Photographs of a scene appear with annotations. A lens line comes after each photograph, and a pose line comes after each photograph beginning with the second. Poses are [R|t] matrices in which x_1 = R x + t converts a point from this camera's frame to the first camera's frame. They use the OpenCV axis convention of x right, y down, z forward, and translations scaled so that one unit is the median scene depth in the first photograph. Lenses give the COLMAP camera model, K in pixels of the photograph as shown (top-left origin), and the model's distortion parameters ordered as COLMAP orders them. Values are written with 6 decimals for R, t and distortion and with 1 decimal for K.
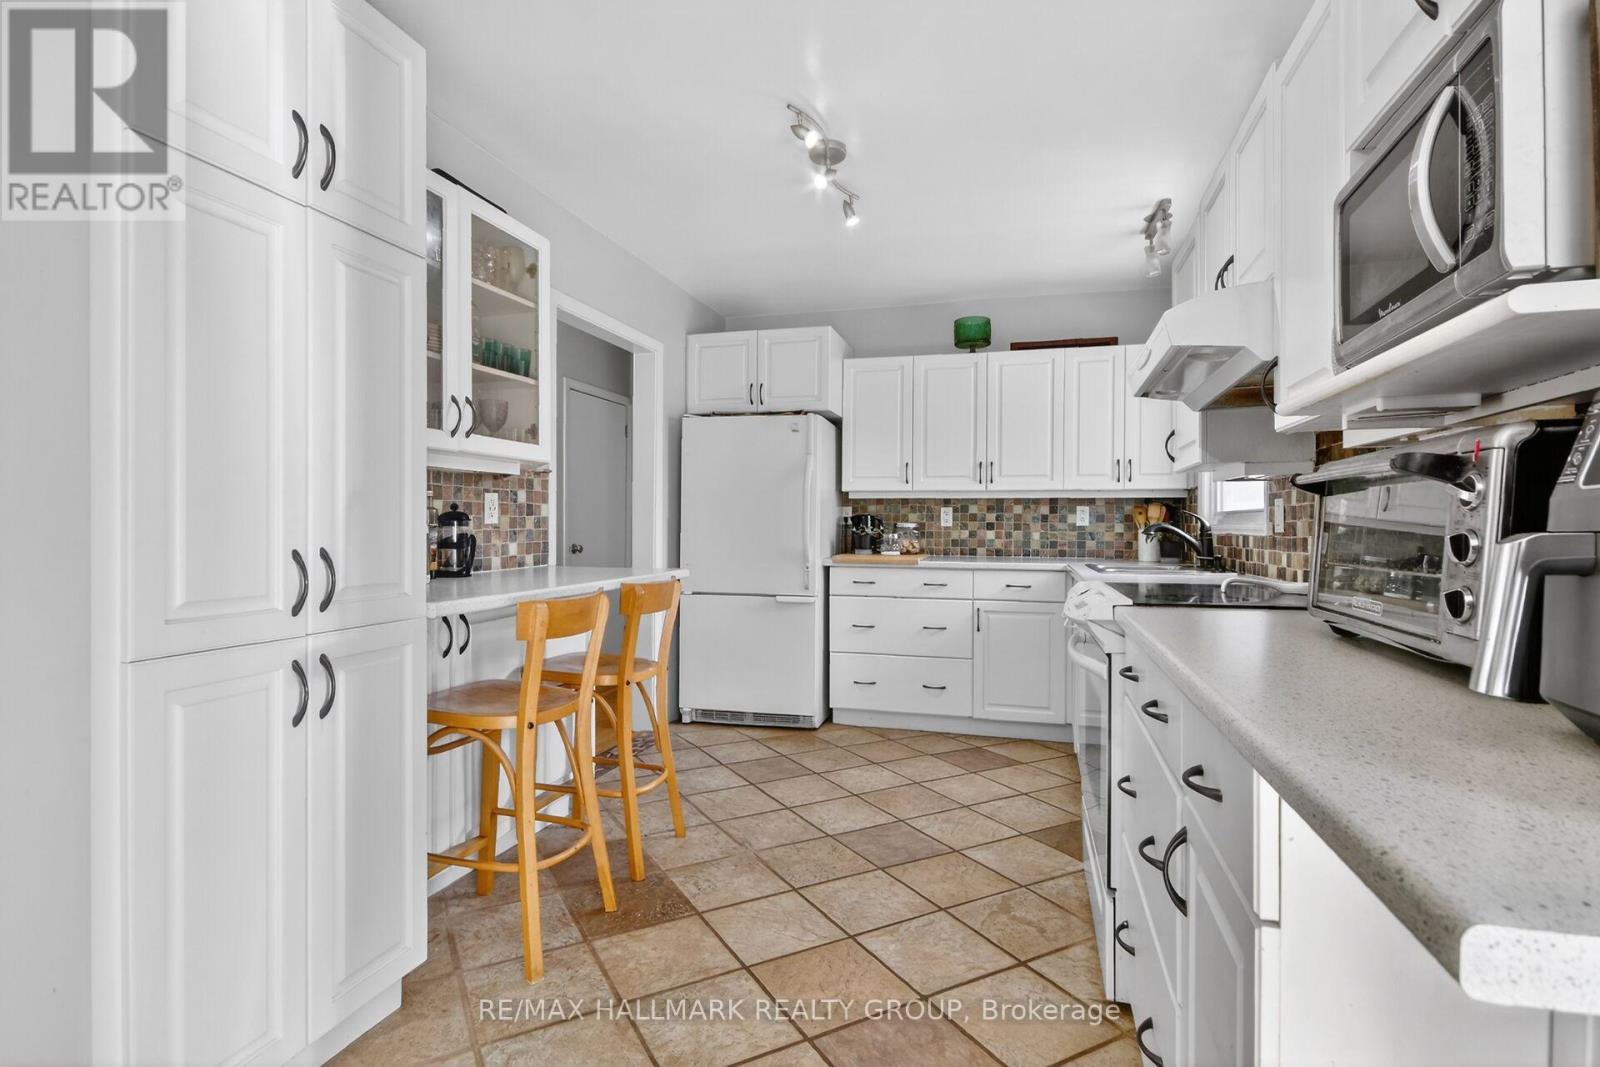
lens RADIAL K [[796.3, 0, 800.8], [0, 796.3, 531.1], [0, 0, 1]] dist [-0.003196, -0.003278]
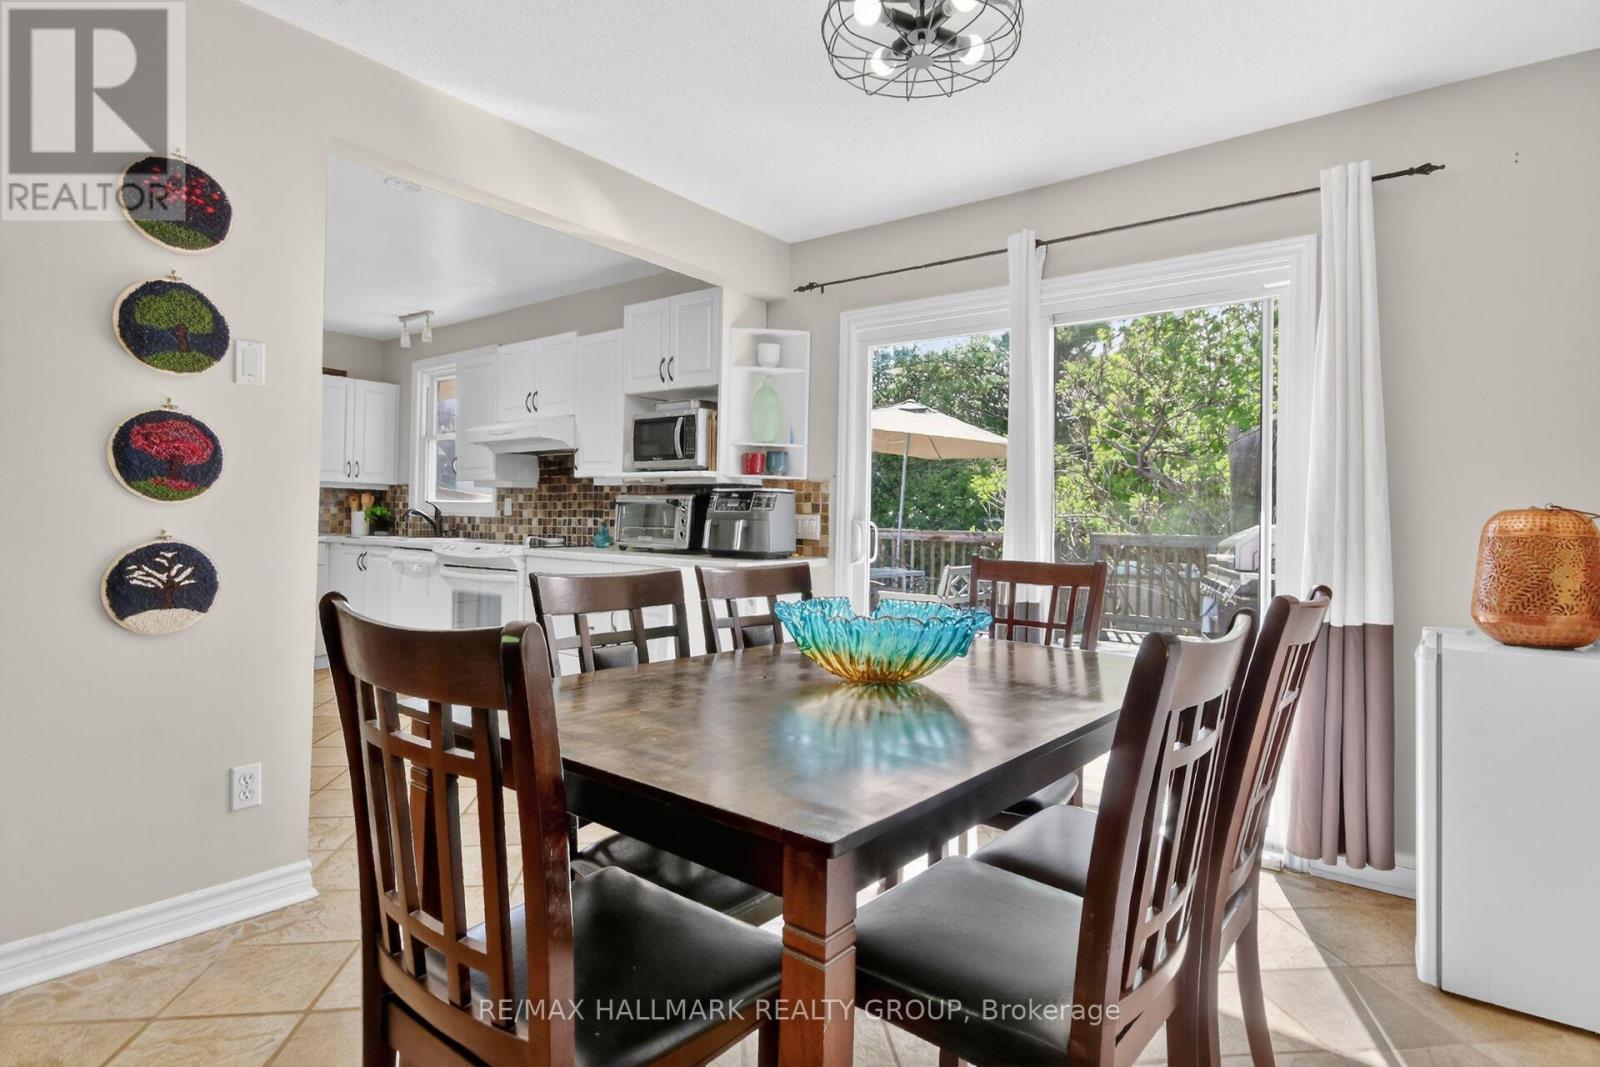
lens RADIAL K [[837.3, 0, 799.0], [0, 837.3, 513.0], [0, 0, 1]] dist [0.004899, 0.001778]
pose [[0.375866, 0.007637, 0.926643, -0.845058], [-0.011165, 0.999931, -0.003712, -0.003754], [-0.926607, -0.008950, 0.375925, -0.352523]]
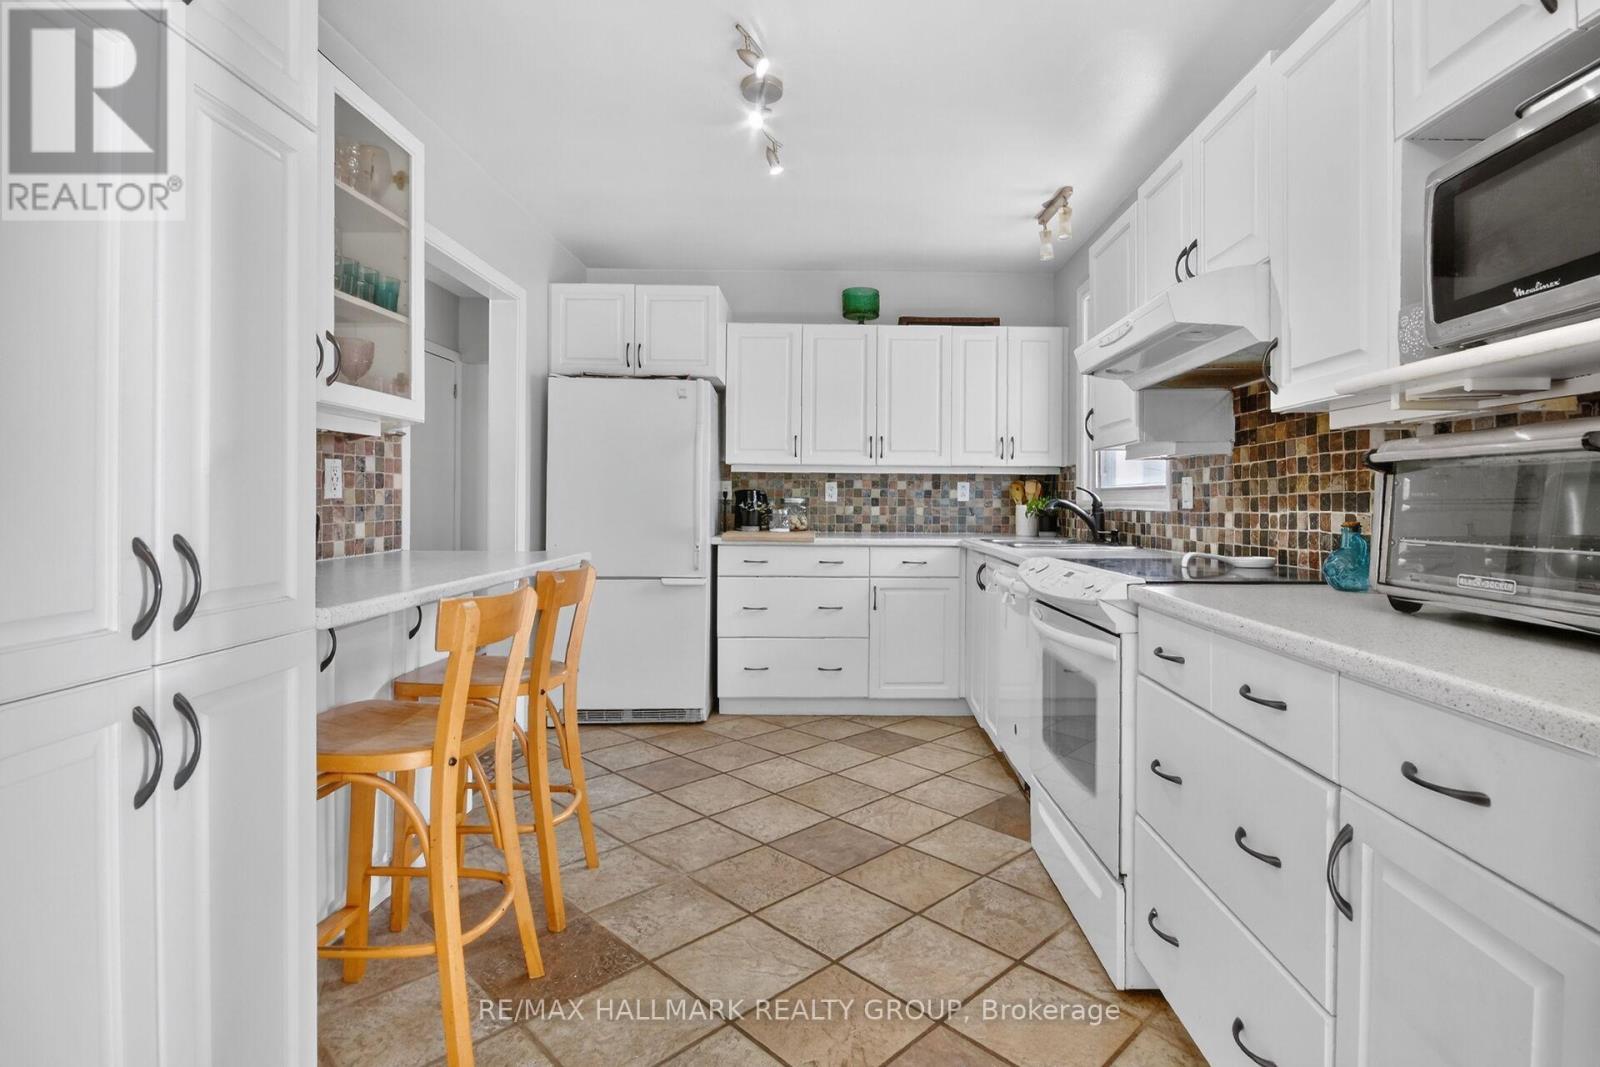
lens RADIAL K [[796.3, 0, 847.8], [0, 796.3, 505.5], [0, 0, 1]] dist [-0.003196, -0.003278]
pose [[0.956197, -0.000324, 0.292725, -0.120272], [0.000599, 0.999999, -0.000849, -0.001049], [-0.292725, 0.000987, 0.956196, 0.092805]]
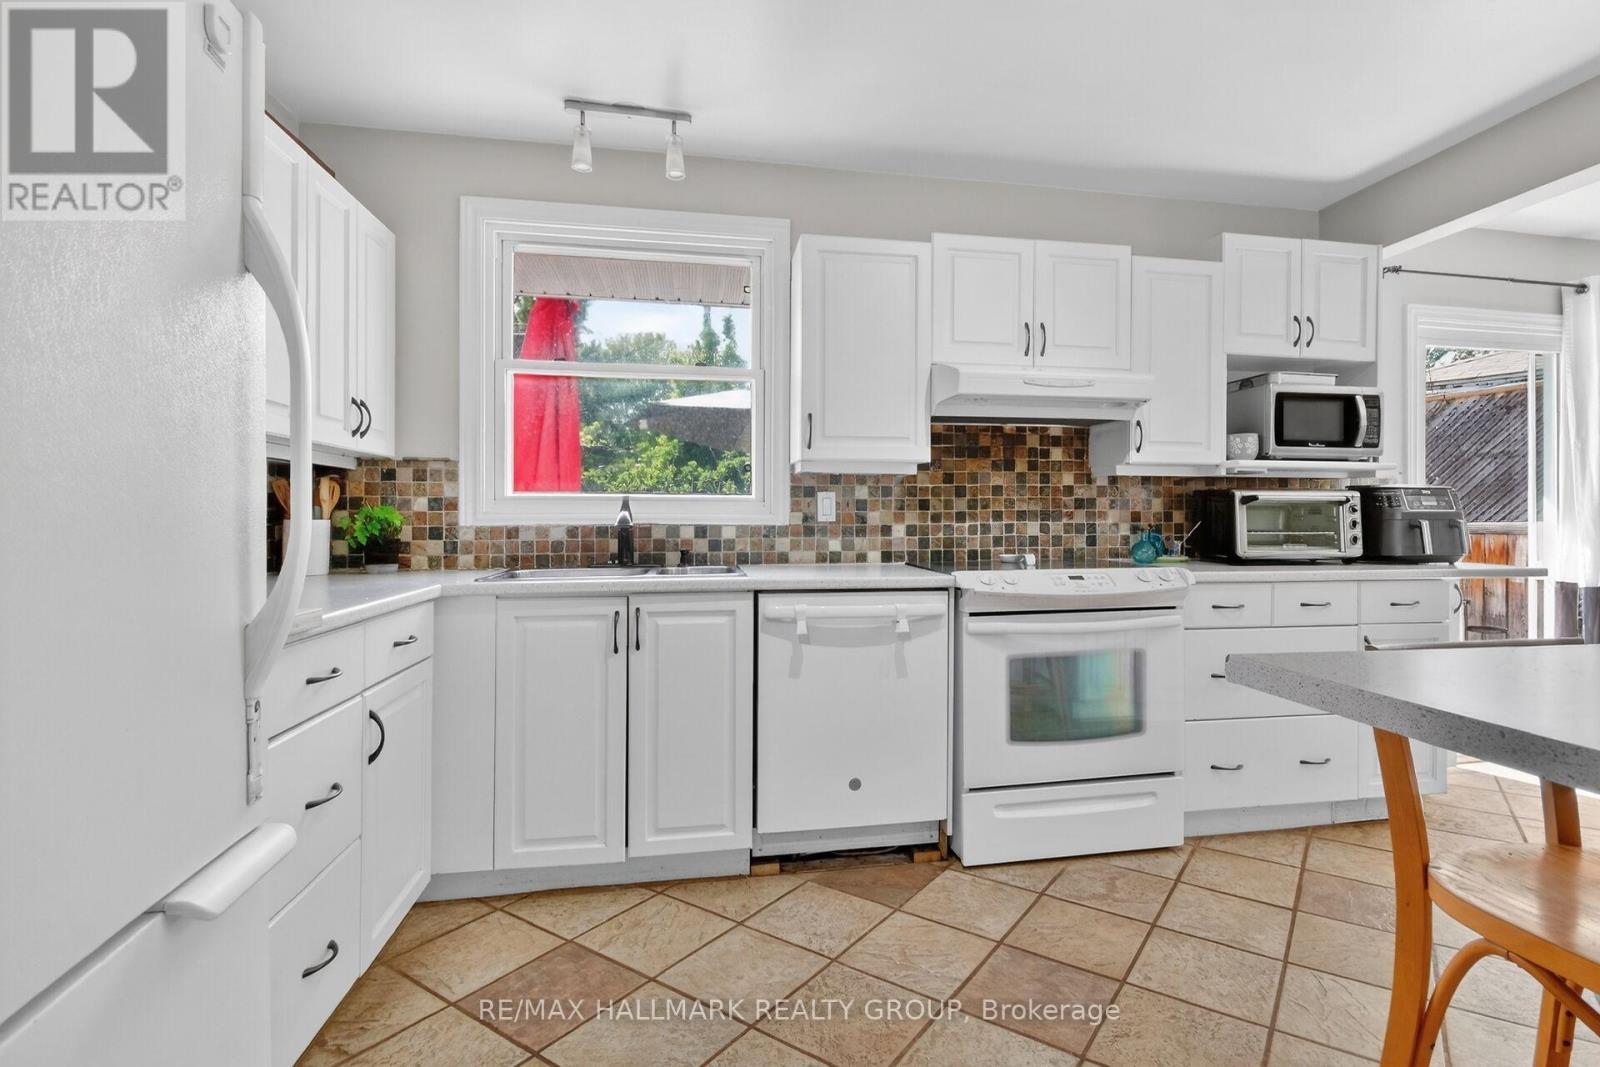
lens RADIAL K [[796.3, 0, 837.1], [0, 796.3, 519.2], [0, 0, 1]] dist [-0.003196, -0.003278]
pose [[-0.455915, -0.008653, 0.889981, -0.339144], [0.001491, 0.999944, 0.010486, -0.010547], [-0.890022, 0.006108, -0.455877, 1.234298]]
